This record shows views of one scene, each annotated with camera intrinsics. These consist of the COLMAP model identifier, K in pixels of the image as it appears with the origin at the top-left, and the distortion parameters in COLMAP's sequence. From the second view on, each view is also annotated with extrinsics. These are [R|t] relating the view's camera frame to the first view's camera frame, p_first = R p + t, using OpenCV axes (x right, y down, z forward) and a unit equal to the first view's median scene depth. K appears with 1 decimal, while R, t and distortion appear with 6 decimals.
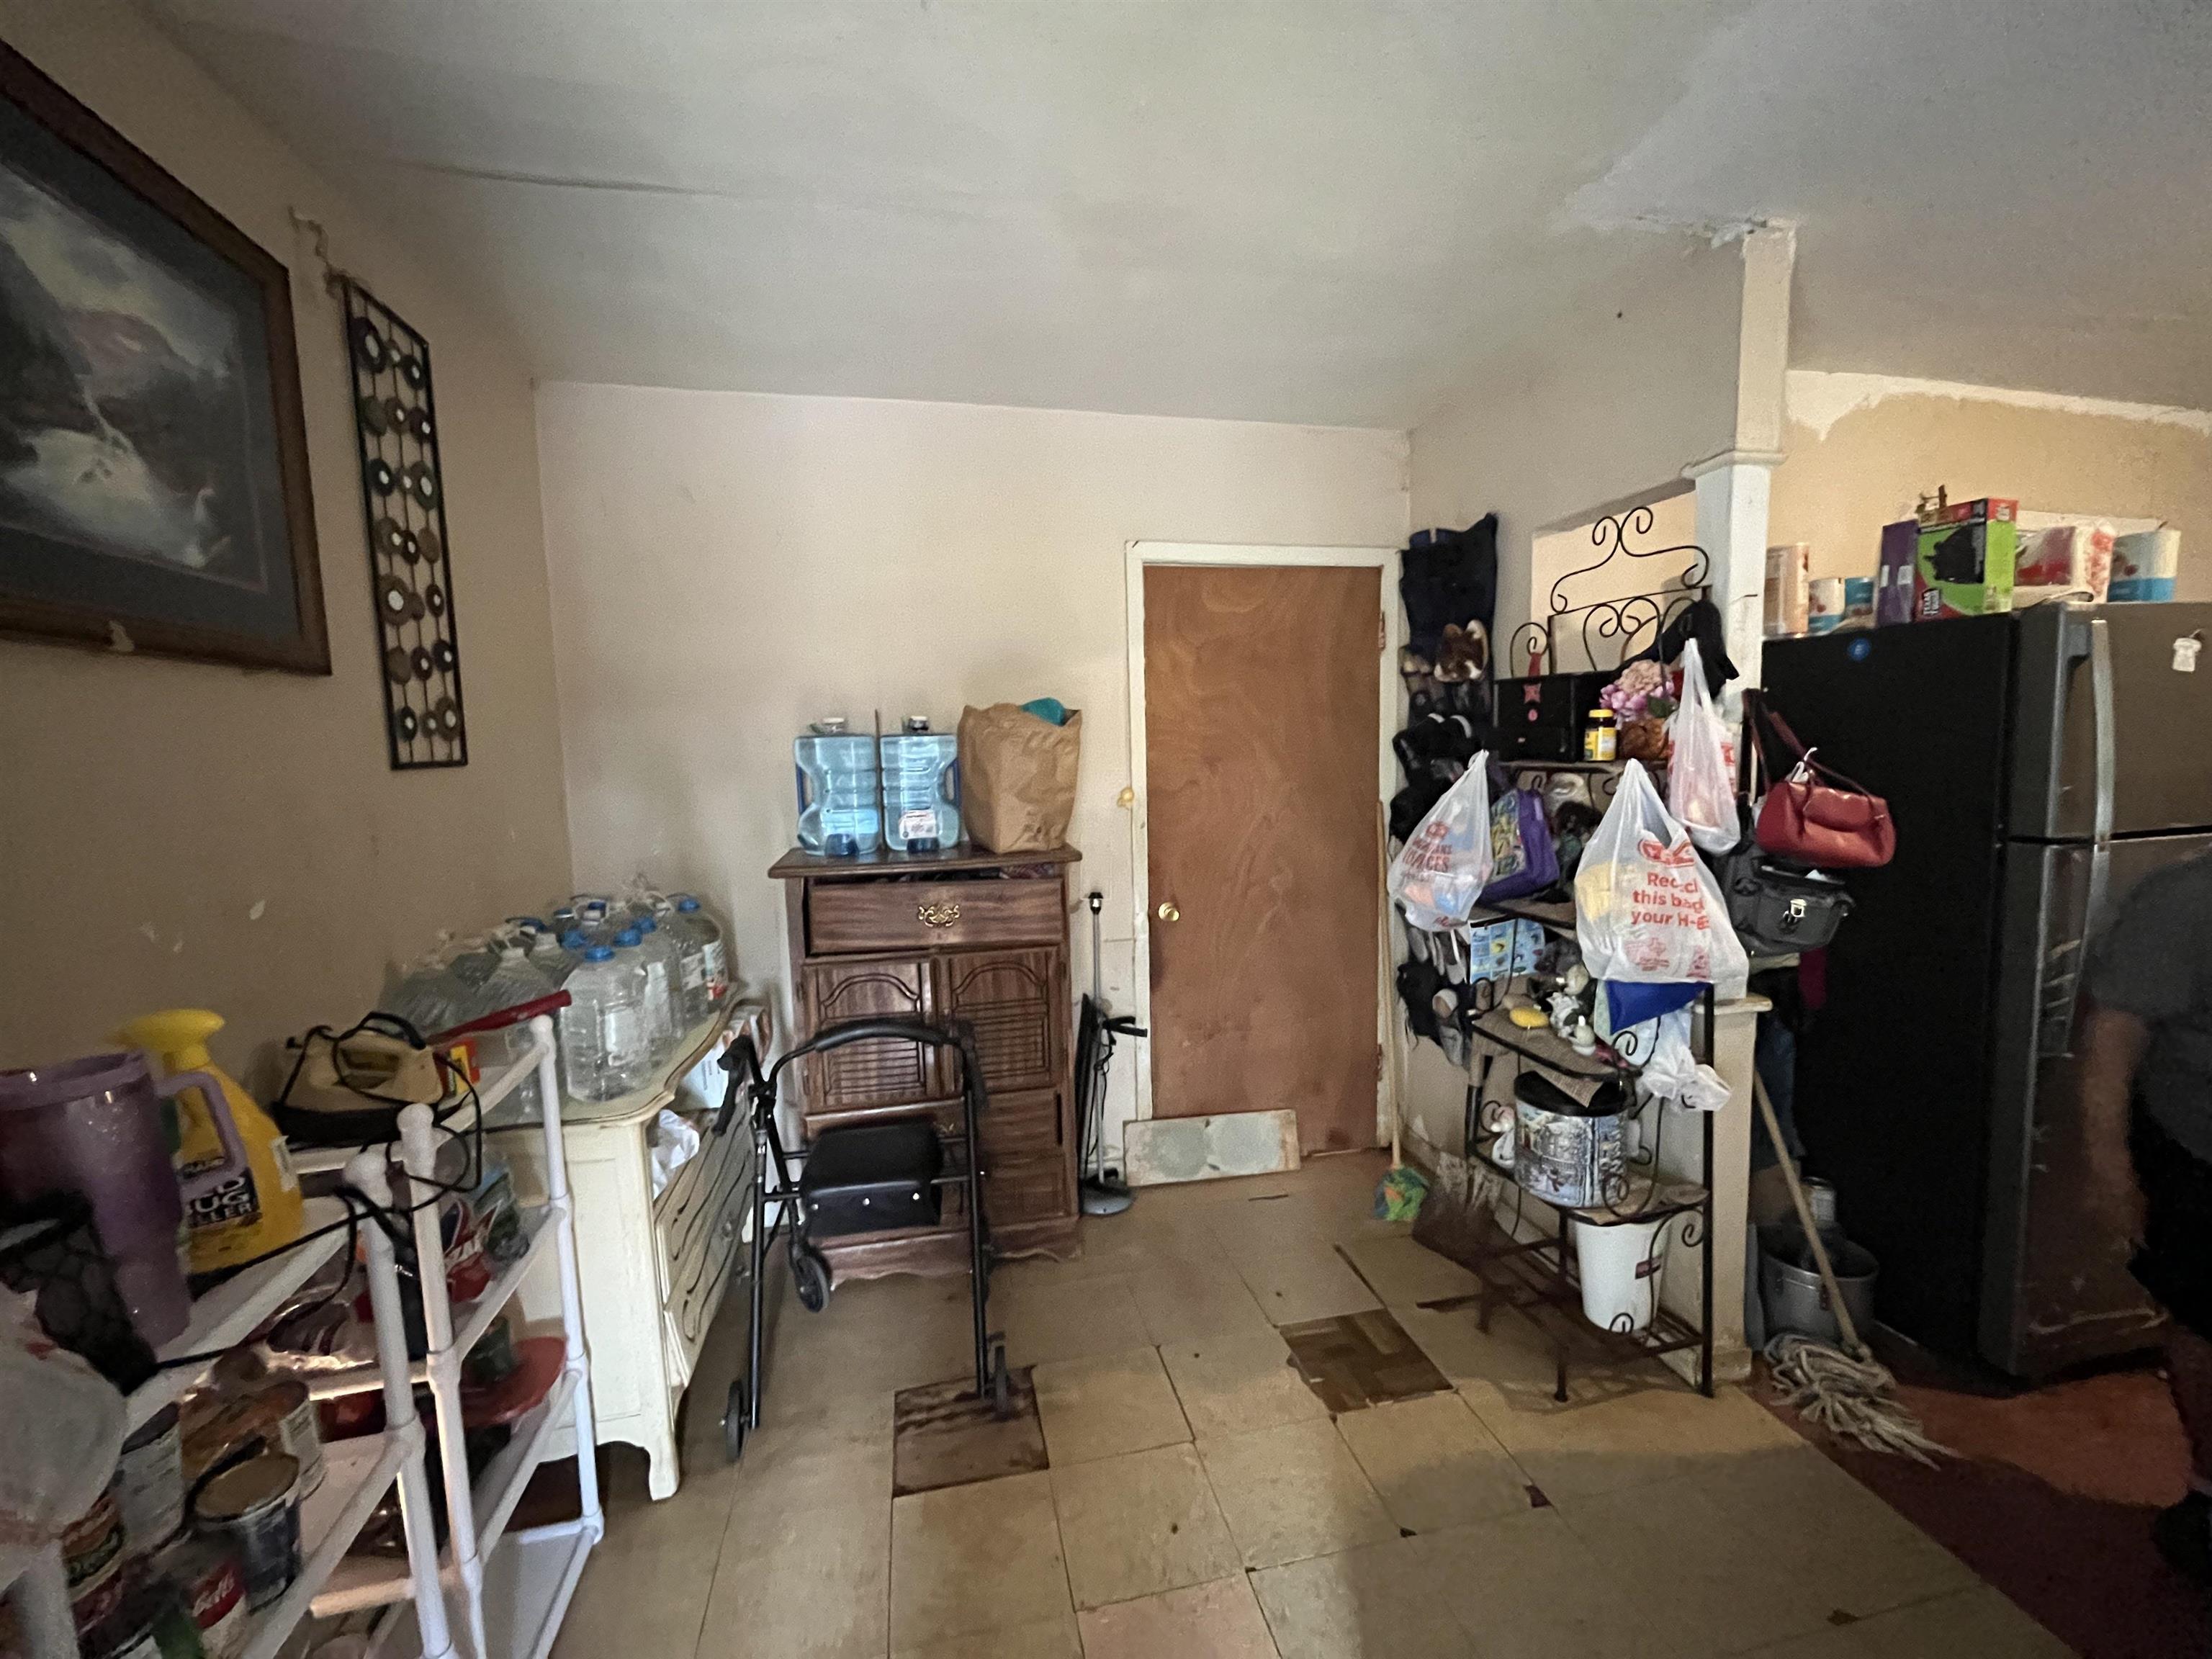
lens RADIAL K [[895.4, 0, 1100.5], [0, 895.4, 832.1], [0, 0, 1]] dist [-0.002149, -0.000291]
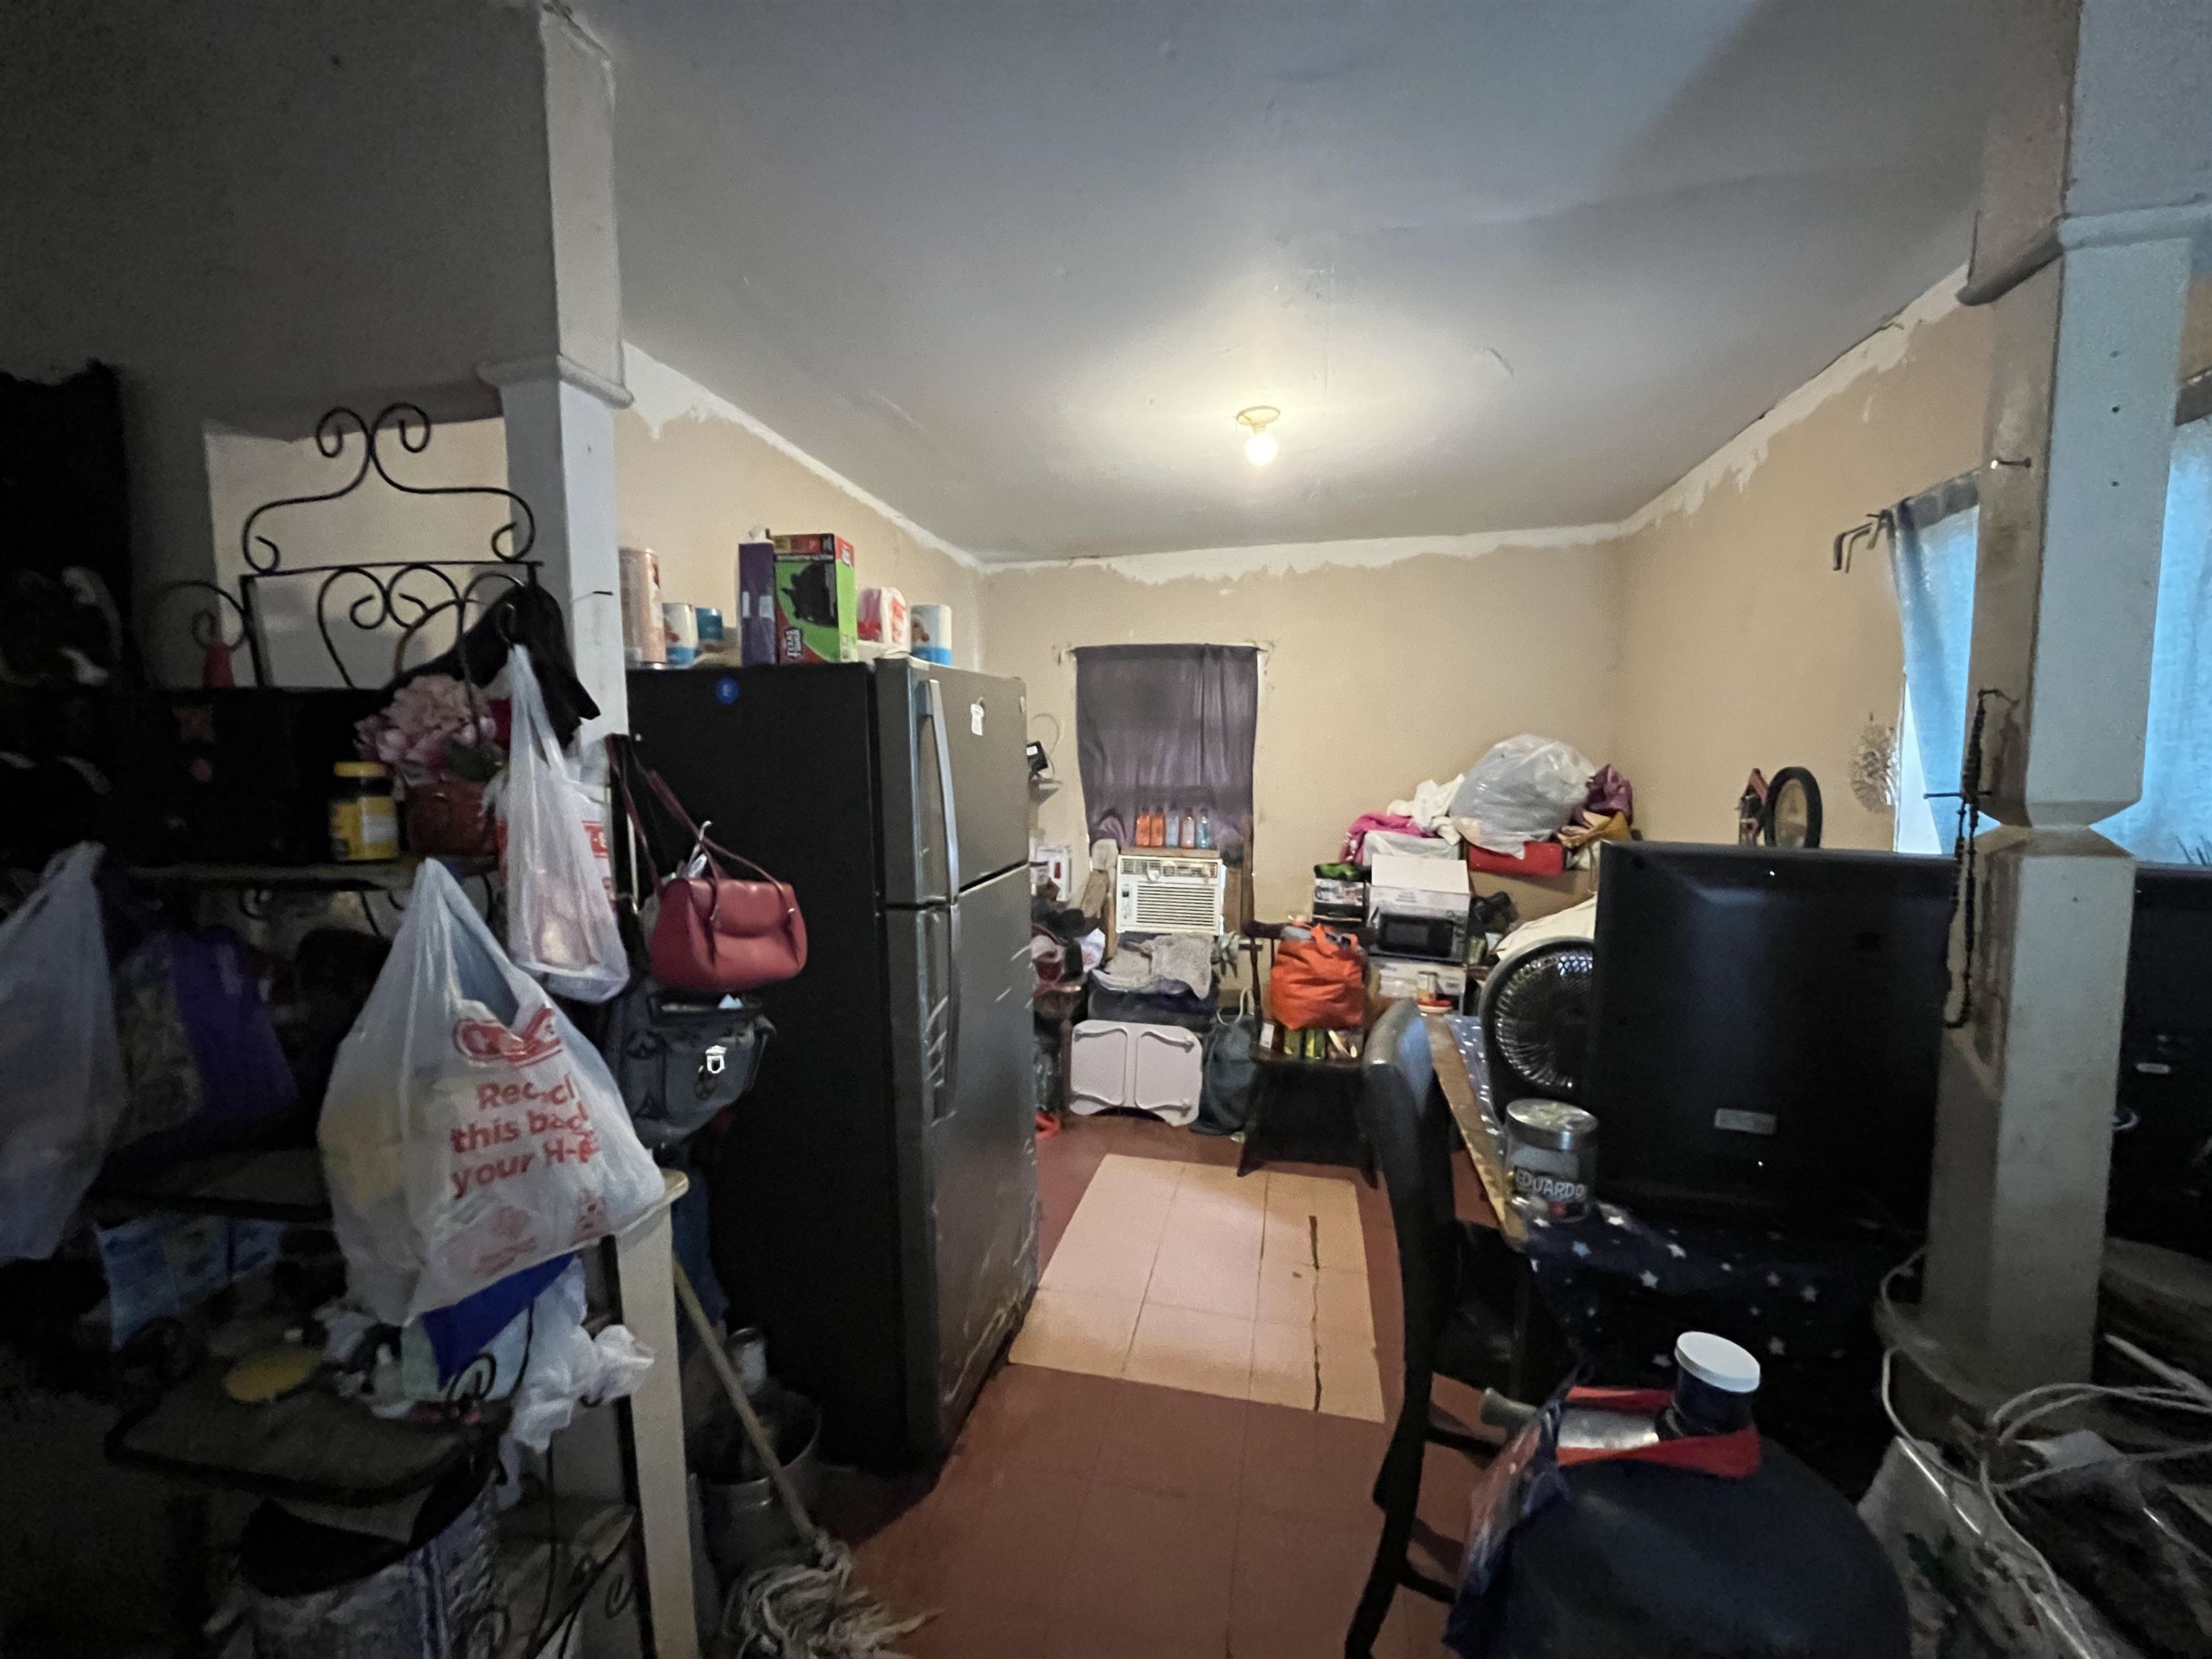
lens RADIAL K [[895.4, 0, 1100.5], [0, 895.4, 832.1], [0, 0, 1]] dist [-0.002149, -0.000291]
pose [[0.417461, -0.057590, 0.906868, 0.264384], [0.088327, 0.995836, 0.022580, -0.069707], [-0.904392, 0.070675, 0.420809, 0.391572]]
